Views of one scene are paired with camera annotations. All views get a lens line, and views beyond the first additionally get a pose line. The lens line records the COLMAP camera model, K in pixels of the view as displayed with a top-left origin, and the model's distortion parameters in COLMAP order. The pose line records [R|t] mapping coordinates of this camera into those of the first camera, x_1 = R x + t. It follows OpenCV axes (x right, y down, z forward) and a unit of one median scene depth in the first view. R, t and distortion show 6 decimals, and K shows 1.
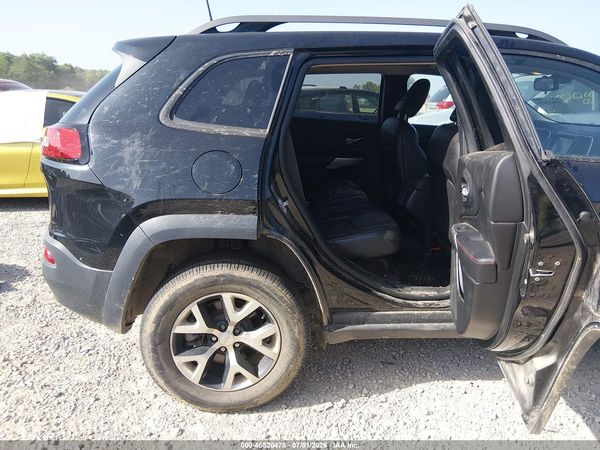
lens RADIAL K [[458.0, 0, 300.0], [0, 458.0, 225.0], [0, 0, 1]] dist [0.088380, -0.153766]
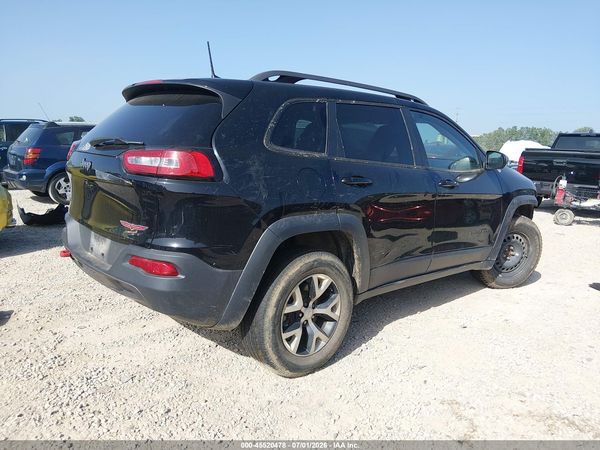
lens RADIAL K [[458.0, 0, 300.0], [0, 458.0, 225.0], [0, 0, 1]] dist [0.088380, -0.153766]
pose [[0.788796, -0.090051, 0.608022, -0.972883], [0.143209, 0.988911, -0.039324, 0.051612], [-0.597739, 0.118093, 0.792945, -0.038389]]
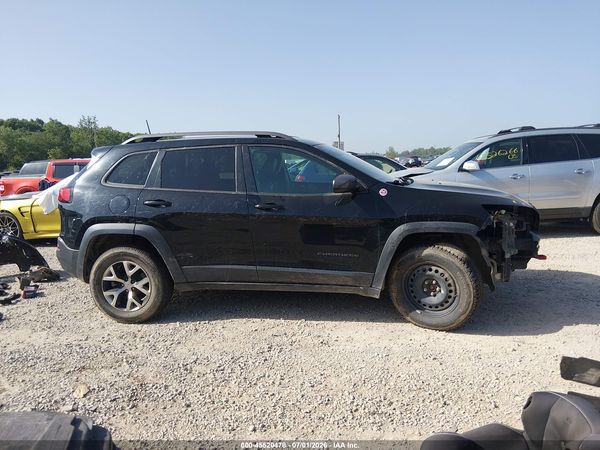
lens RADIAL K [[458.0, 0, 300.0], [0, 458.0, 225.0], [0, 0, 1]] dist [0.088380, -0.153766]
pose [[0.972361, -0.014436, -0.233038, 1.117448], [-0.018463, 0.990208, -0.138375, 0.261299], [0.232753, 0.138853, 0.962572, -0.887154]]
